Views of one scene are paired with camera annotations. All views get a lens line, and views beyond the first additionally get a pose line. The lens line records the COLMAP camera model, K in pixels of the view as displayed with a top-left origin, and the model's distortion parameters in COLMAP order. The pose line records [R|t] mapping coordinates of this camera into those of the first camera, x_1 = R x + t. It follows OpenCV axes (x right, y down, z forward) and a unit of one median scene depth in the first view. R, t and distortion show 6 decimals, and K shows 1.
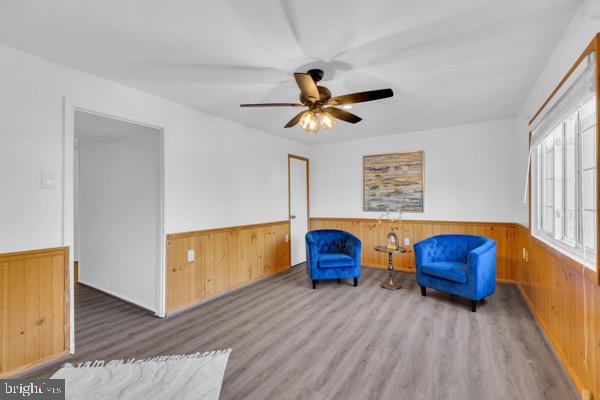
lens RADIAL K [[265.6, 0, 298.2], [0, 265.6, 200.5], [0, 0, 1]] dist [0.002475, 0.000114]
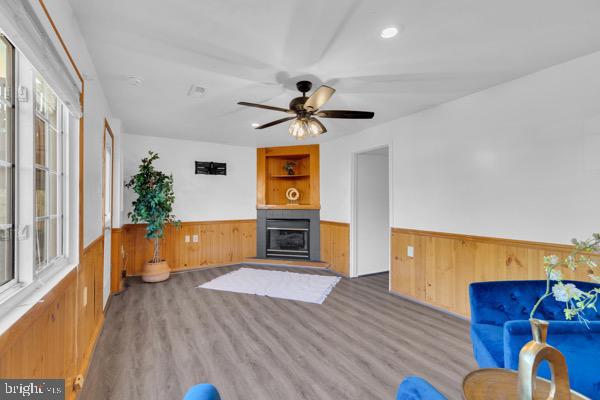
lens RADIAL K [[265.6, 0, 298.0], [0, 265.6, 200.6], [0, 0, 1]] dist [0.002475, 0.000114]
pose [[-0.457896, 0.006067, -0.888985, 0.925253], [0.009808, 0.999950, 0.001772, -0.008449], [0.888952, -0.007907, -0.457933, 1.310513]]
